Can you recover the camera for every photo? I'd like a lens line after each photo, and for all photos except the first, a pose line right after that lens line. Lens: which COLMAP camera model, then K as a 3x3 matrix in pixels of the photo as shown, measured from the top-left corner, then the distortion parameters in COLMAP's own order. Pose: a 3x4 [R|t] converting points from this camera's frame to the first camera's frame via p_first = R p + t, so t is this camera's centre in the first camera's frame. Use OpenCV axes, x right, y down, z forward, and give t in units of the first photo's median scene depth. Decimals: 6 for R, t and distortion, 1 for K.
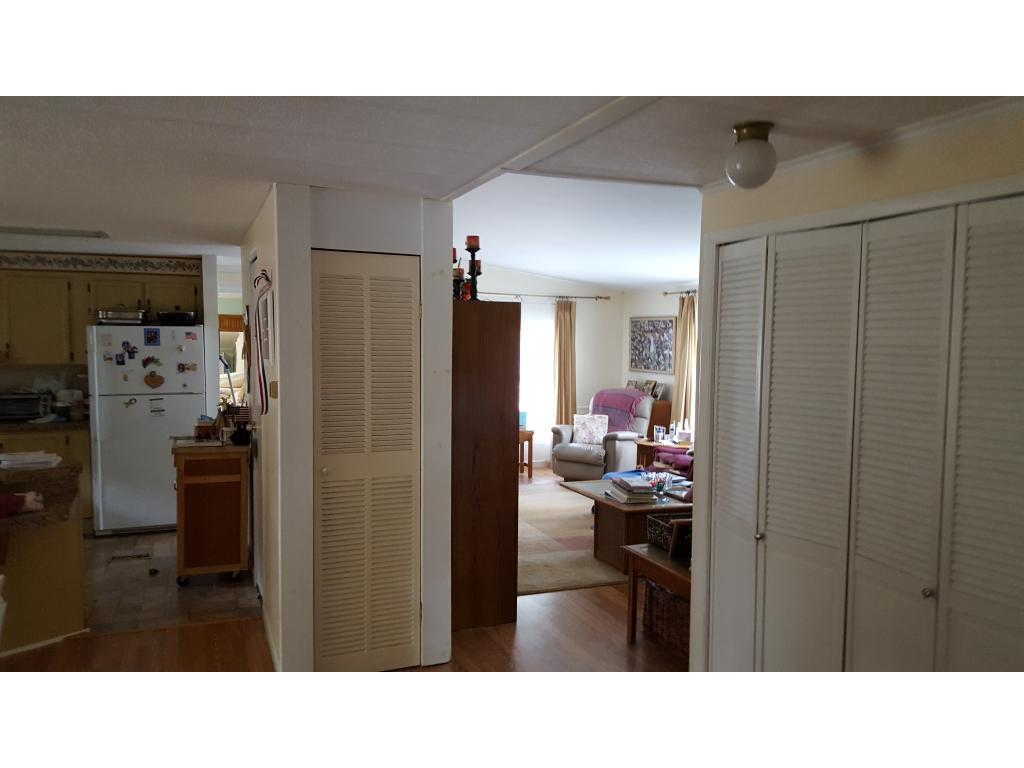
lens RADIAL K [[736.7, 0, 512.0], [0, 736.7, 385.6], [0, 0, 1]] dist [0.036255, -0.008905]
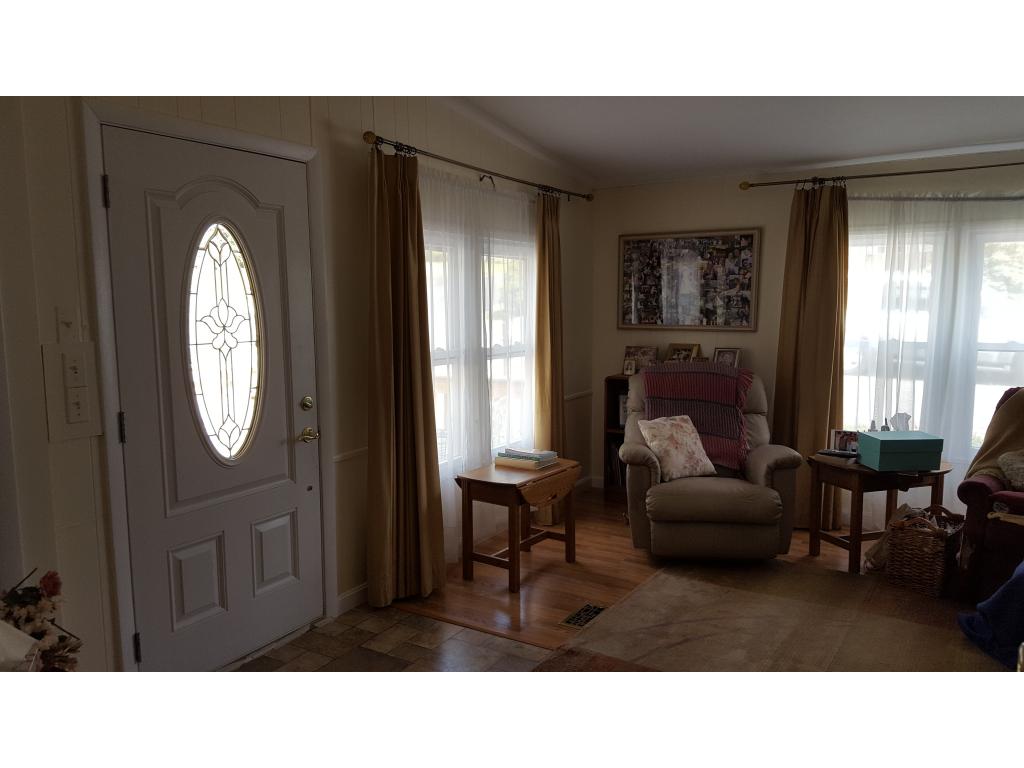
lens RADIAL K [[736.7, 0, 511.1], [0, 736.7, 385.6], [0, 0, 1]] dist [0.036255, -0.008905]
pose [[0.816675, -0.086286, 0.570611, -0.264608], [0.053422, 0.995817, 0.074125, -0.025677], [-0.574620, -0.030053, 0.817869, 0.635098]]
